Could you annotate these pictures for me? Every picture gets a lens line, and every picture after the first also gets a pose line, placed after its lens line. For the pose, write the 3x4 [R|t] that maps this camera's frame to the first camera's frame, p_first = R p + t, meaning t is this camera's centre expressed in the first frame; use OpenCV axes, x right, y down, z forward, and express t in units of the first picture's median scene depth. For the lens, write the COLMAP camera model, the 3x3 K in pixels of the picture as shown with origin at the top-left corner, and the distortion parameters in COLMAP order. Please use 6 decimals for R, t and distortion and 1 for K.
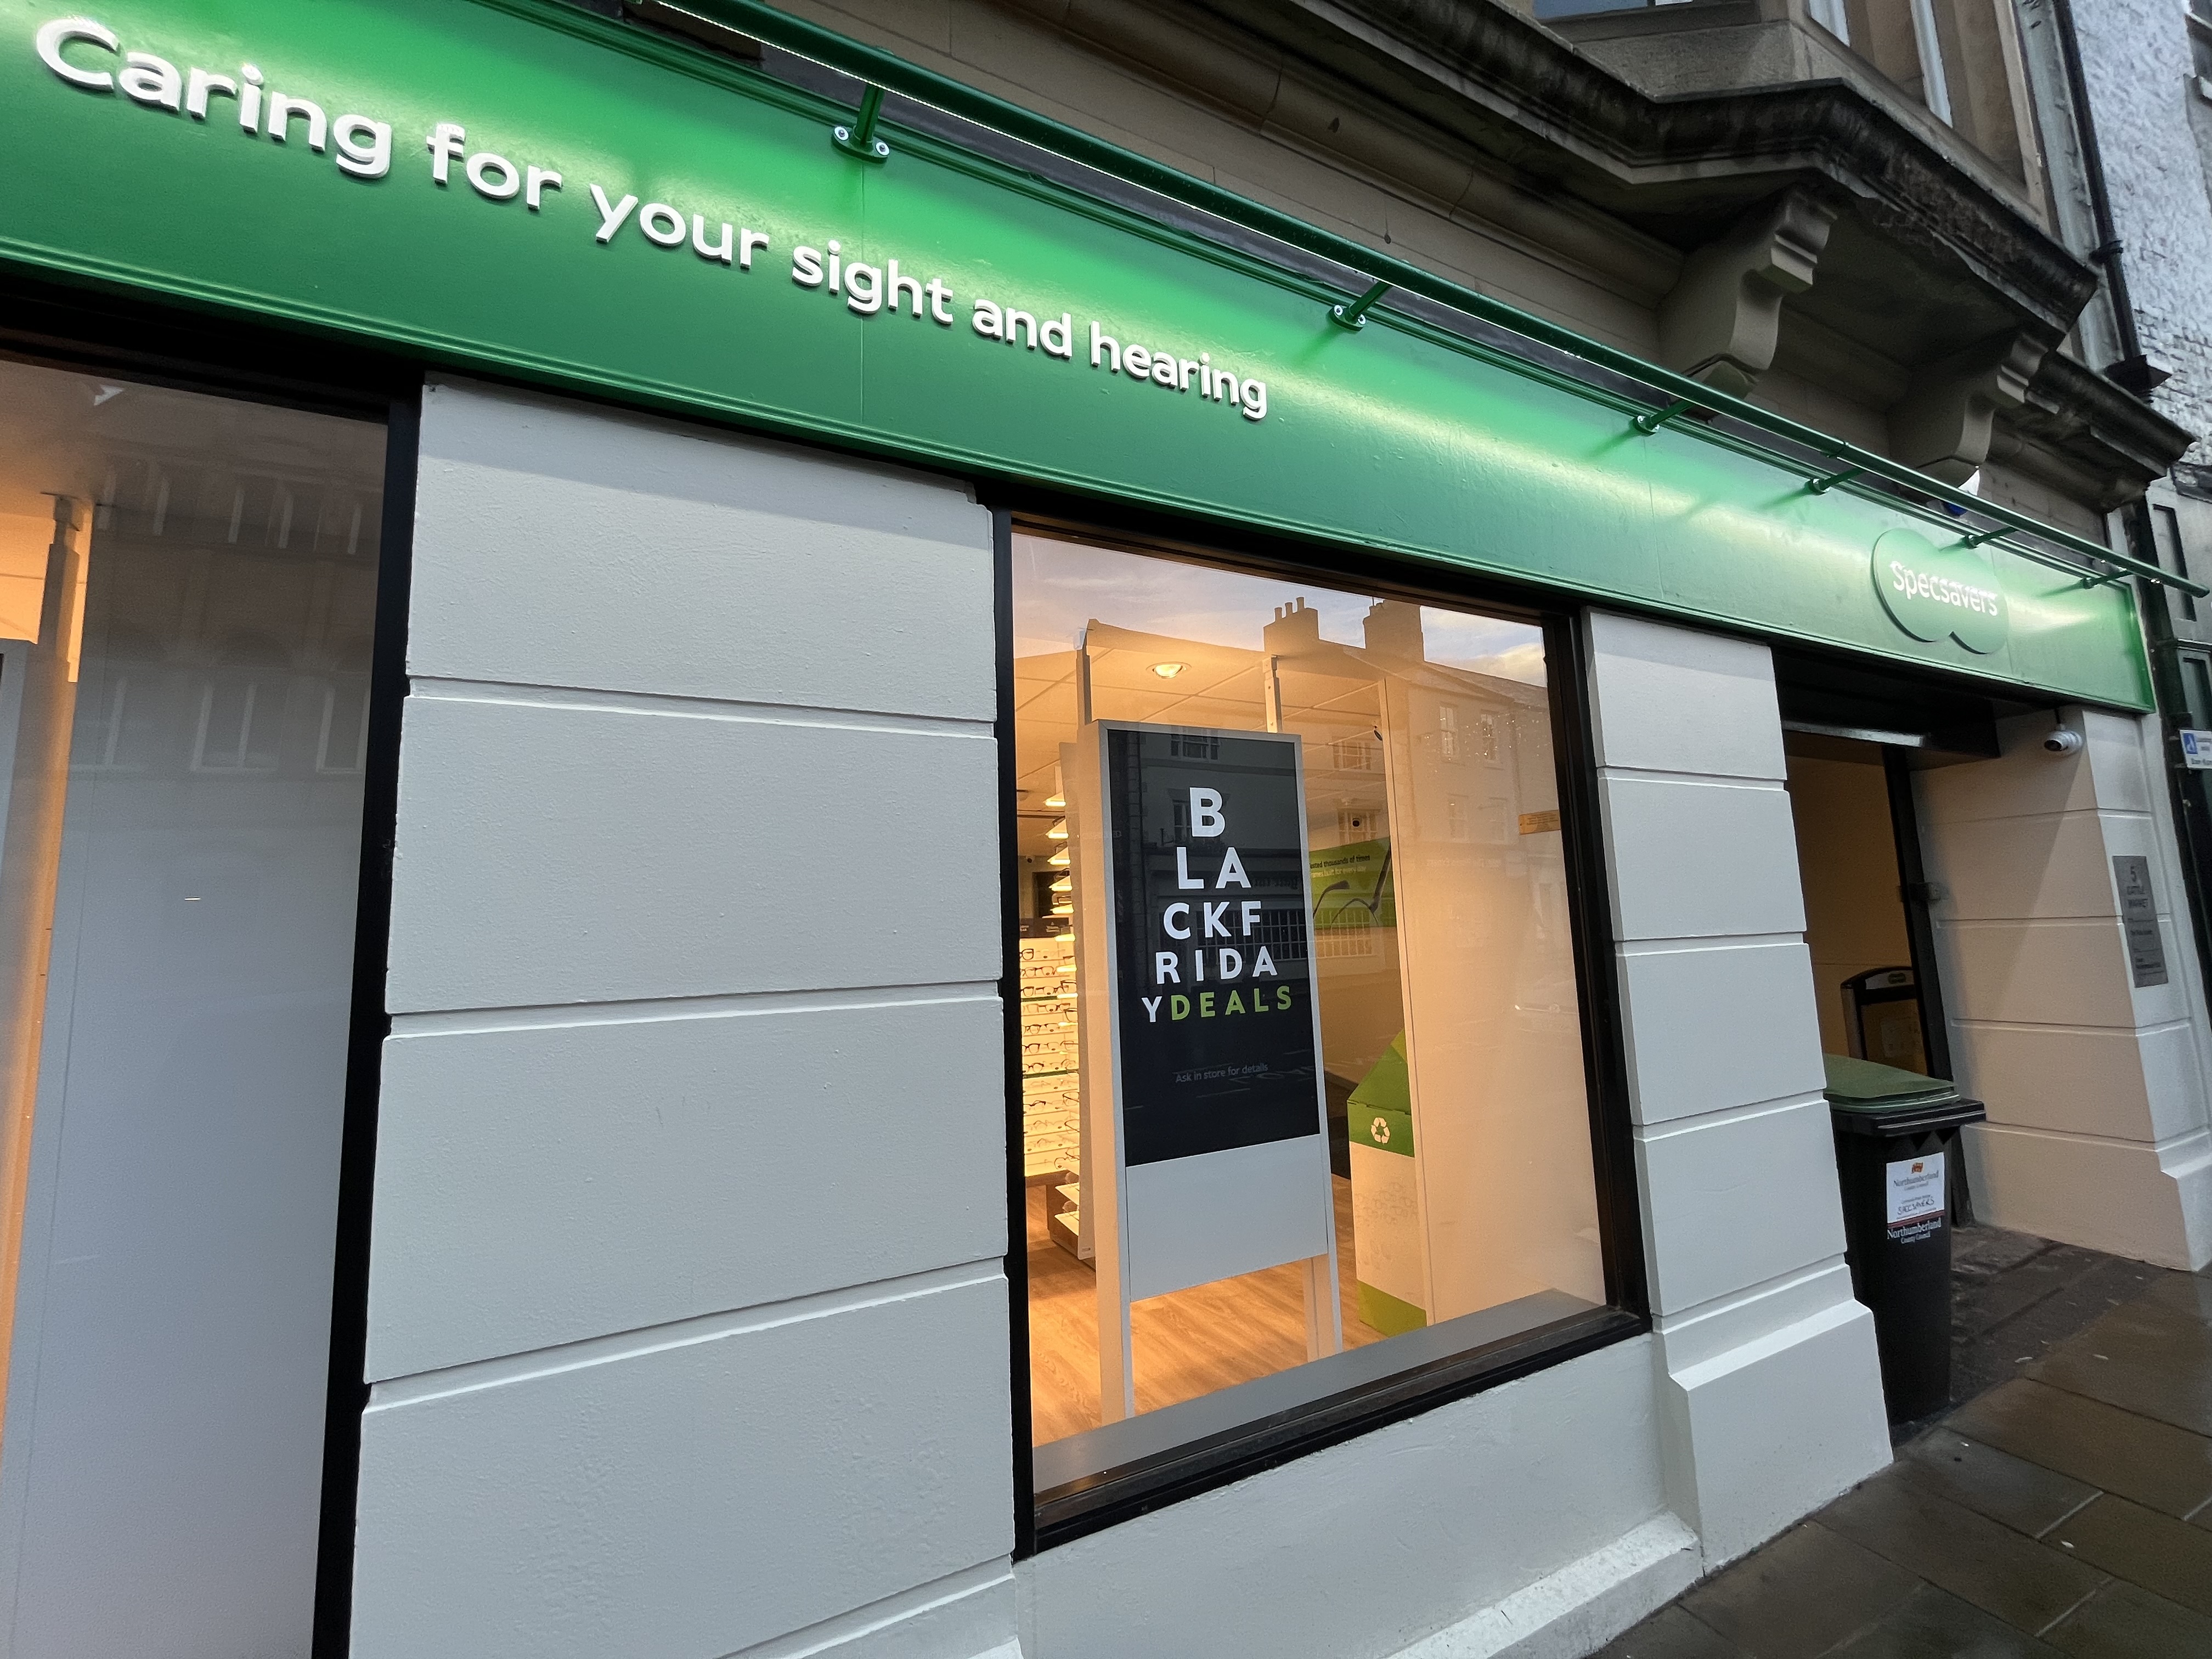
lens RADIAL K [[895.7, 0, 1106.0], [0, 895.7, 829.5], [0, 0, 1]] dist [-0.000403, -0.000193]
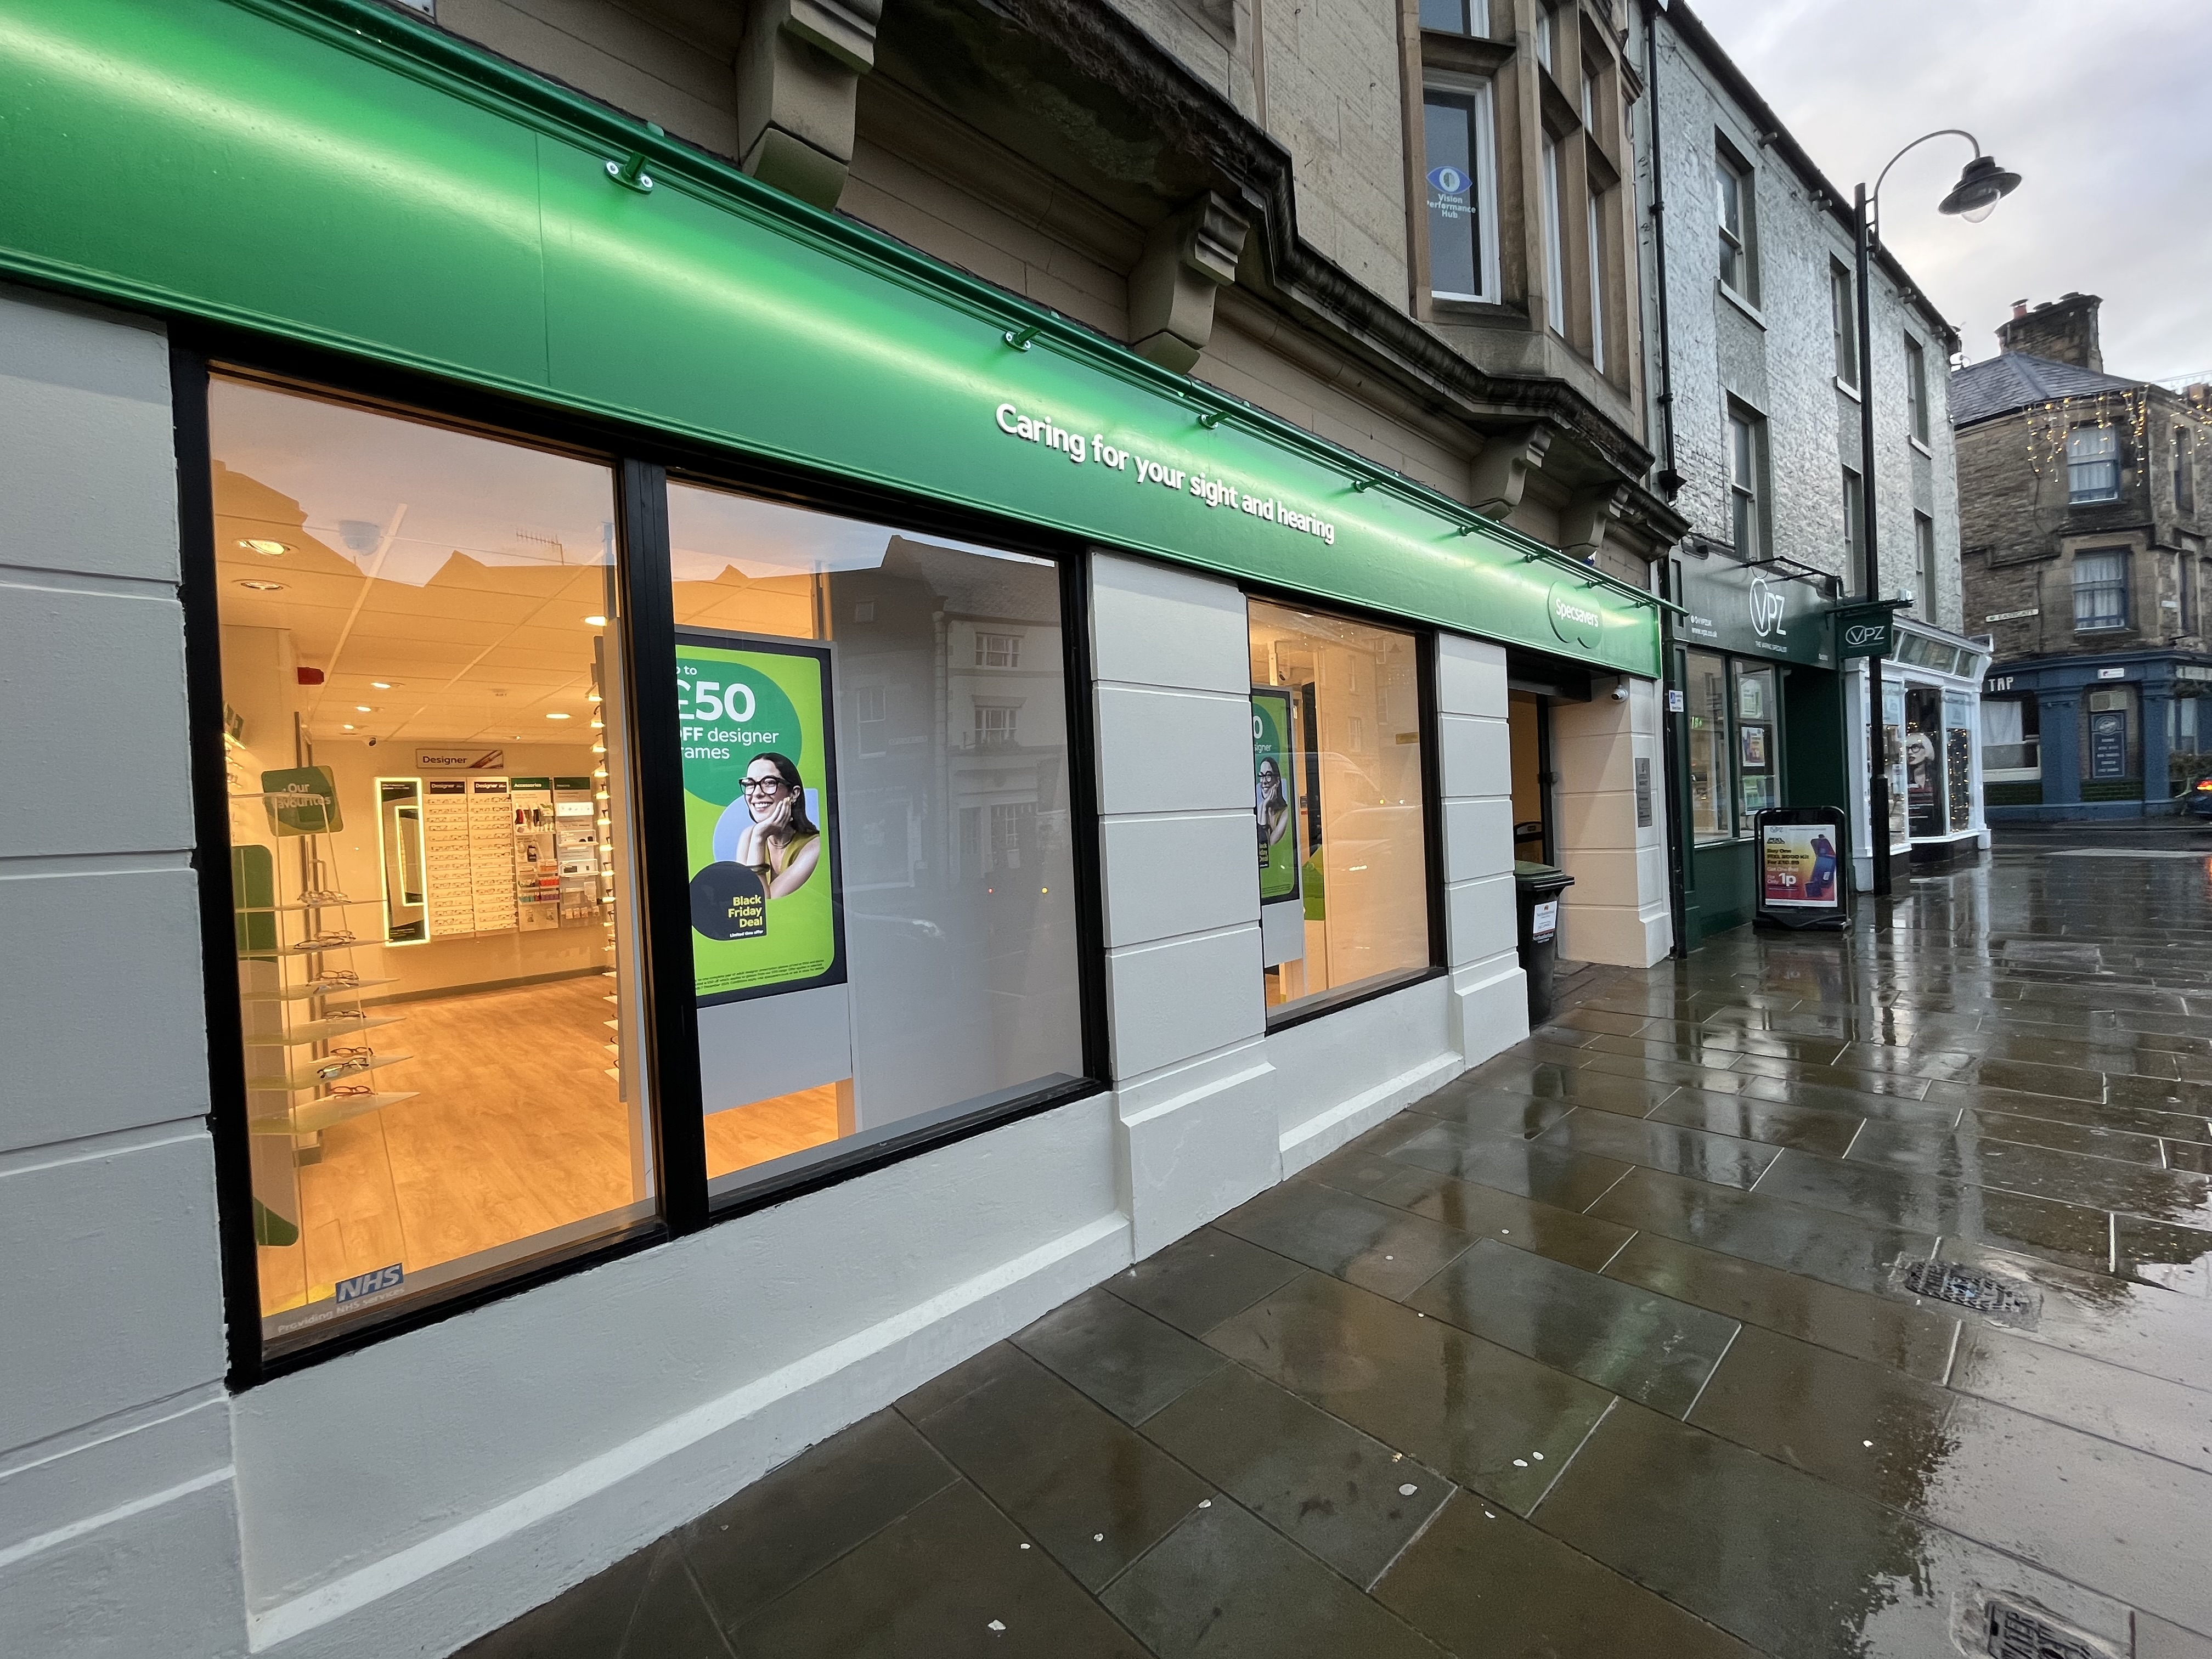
lens RADIAL K [[895.7, 0, 1106.0], [0, 895.7, 829.5], [0, 0, 1]] dist [-0.000403, -0.000193]
pose [[0.953500, -0.014280, 0.301055, -0.740592], [-0.021919, 0.992946, 0.116521, -0.023447], [-0.300595, -0.117702, 0.946461, -0.684134]]
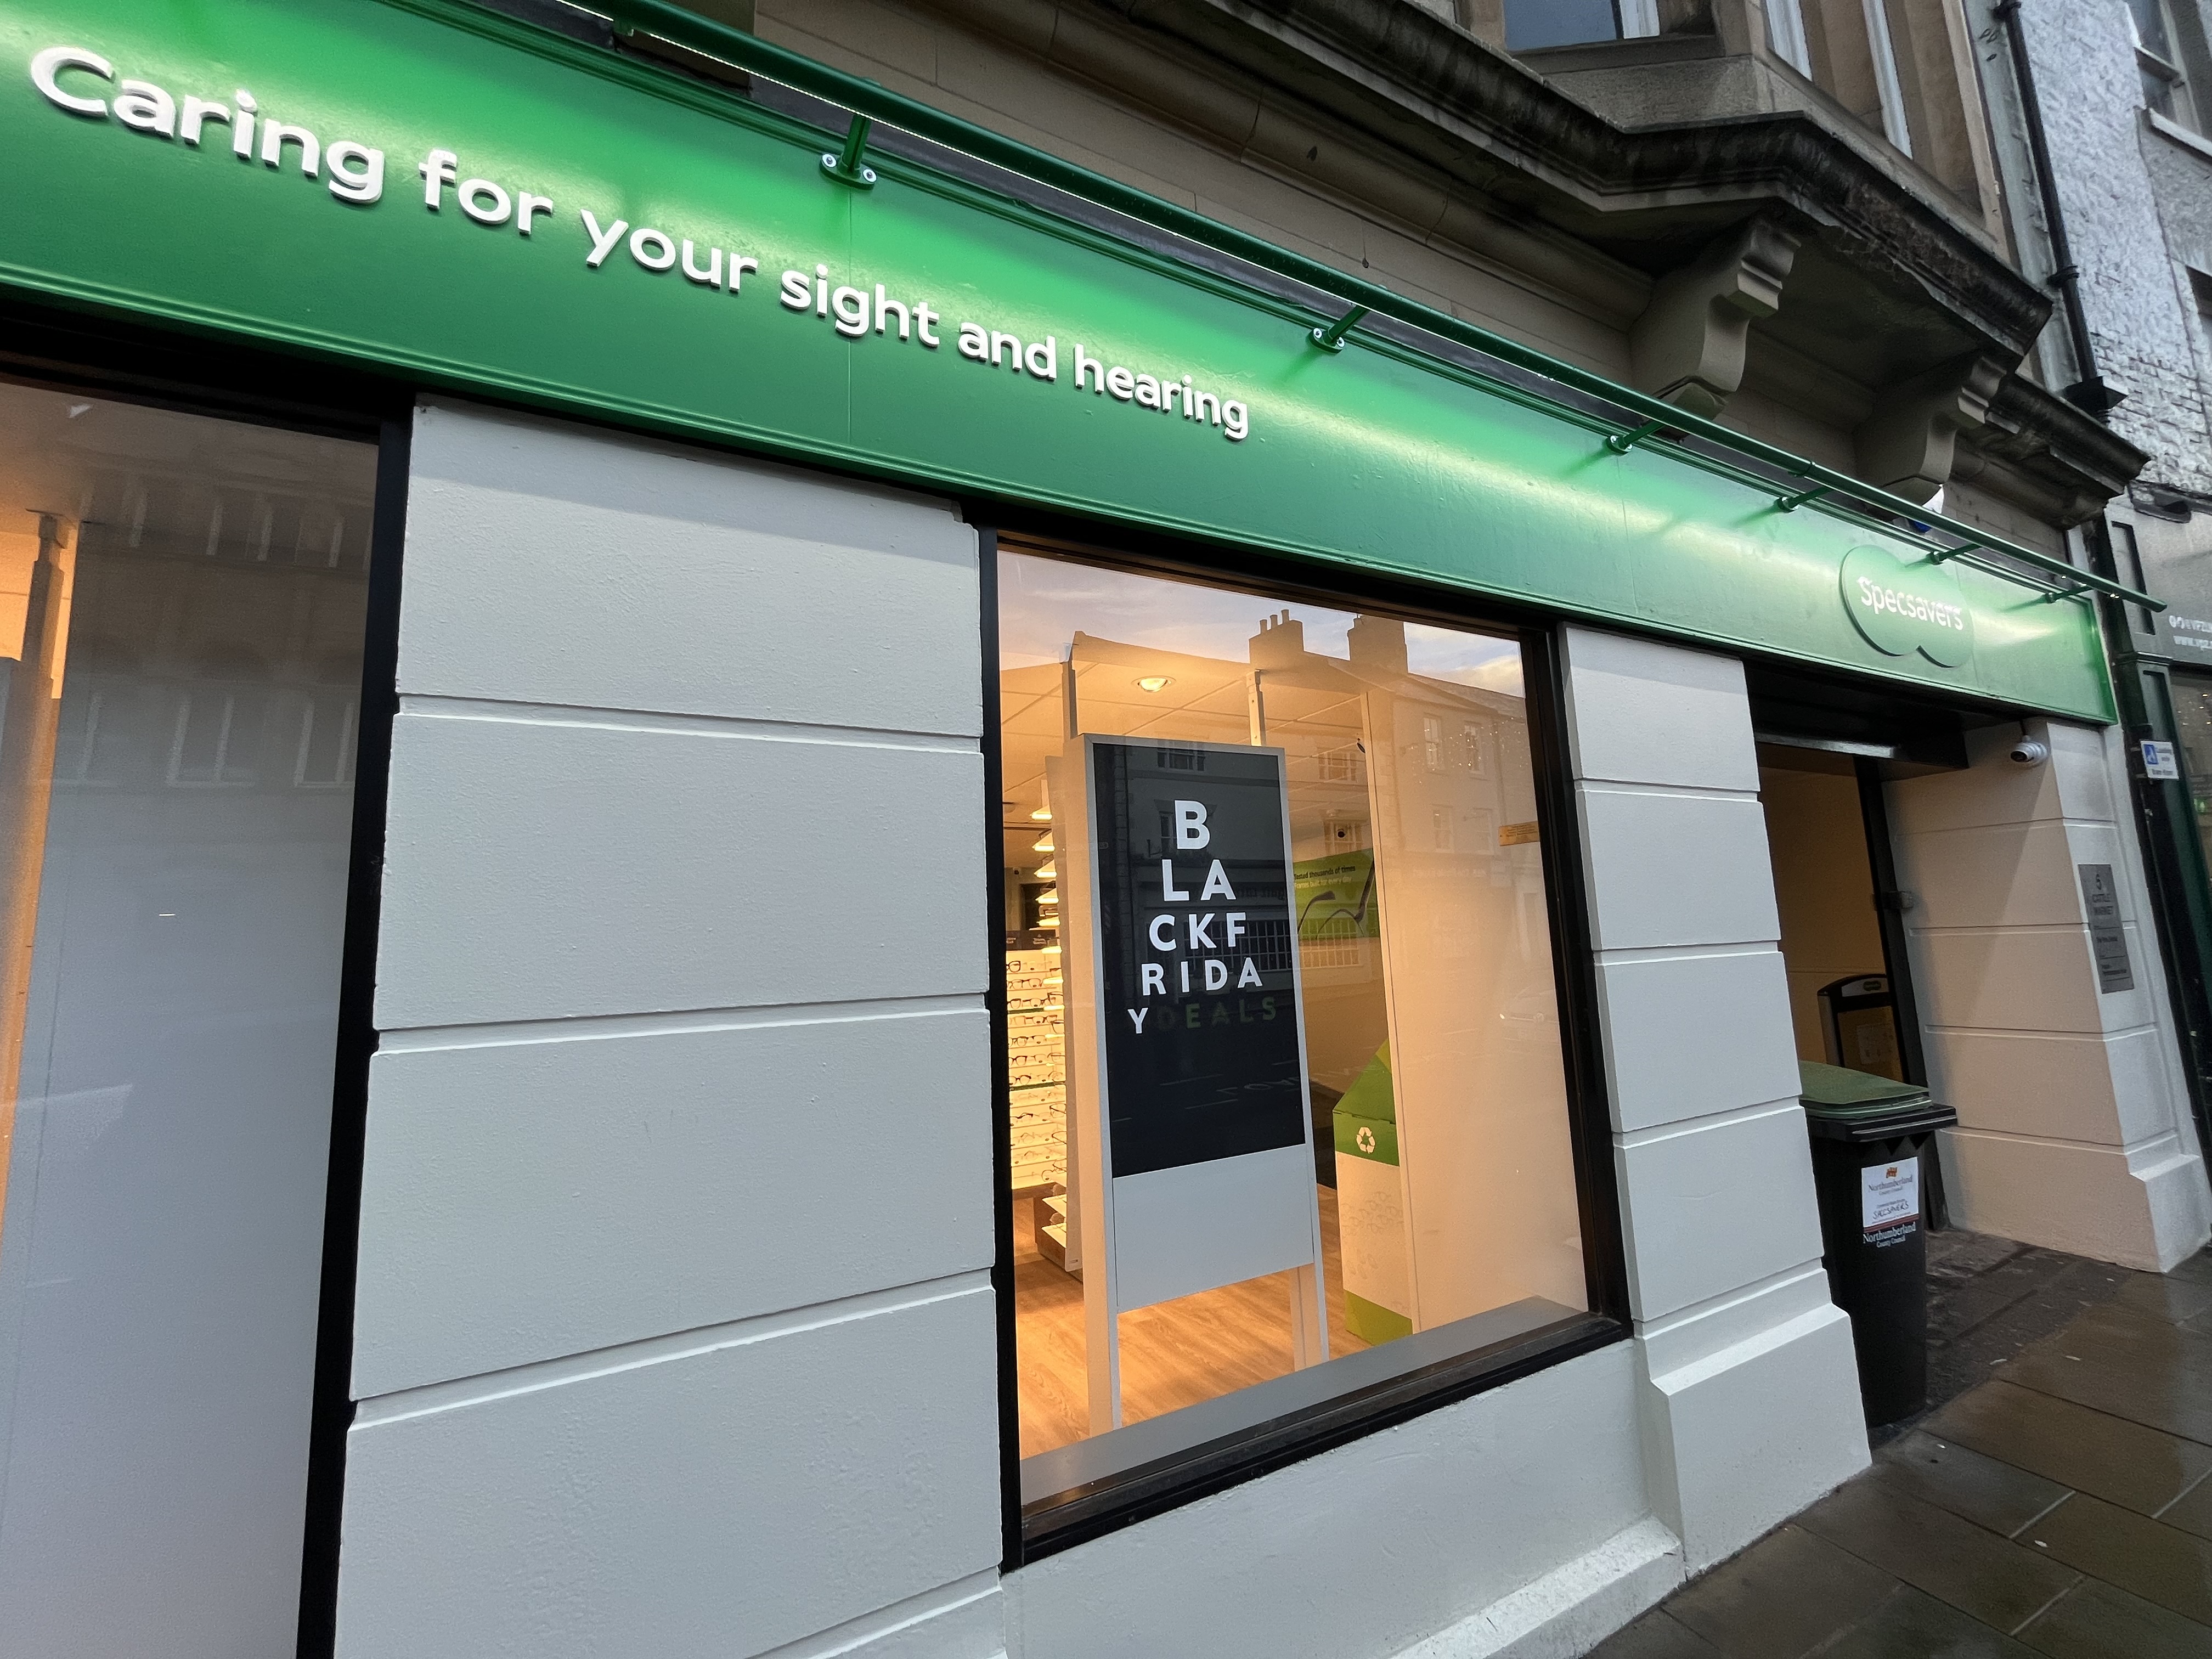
lens RADIAL K [[895.7, 0, 1106.0], [0, 895.7, 829.5], [0, 0, 1]] dist [-0.000403, -0.000193]
pose [[0.999889, -0.003230, 0.014576, 0.001294], [0.003415, 0.999914, -0.012691, -0.001490], [-0.014534, 0.012740, 0.999813, -0.008331]]
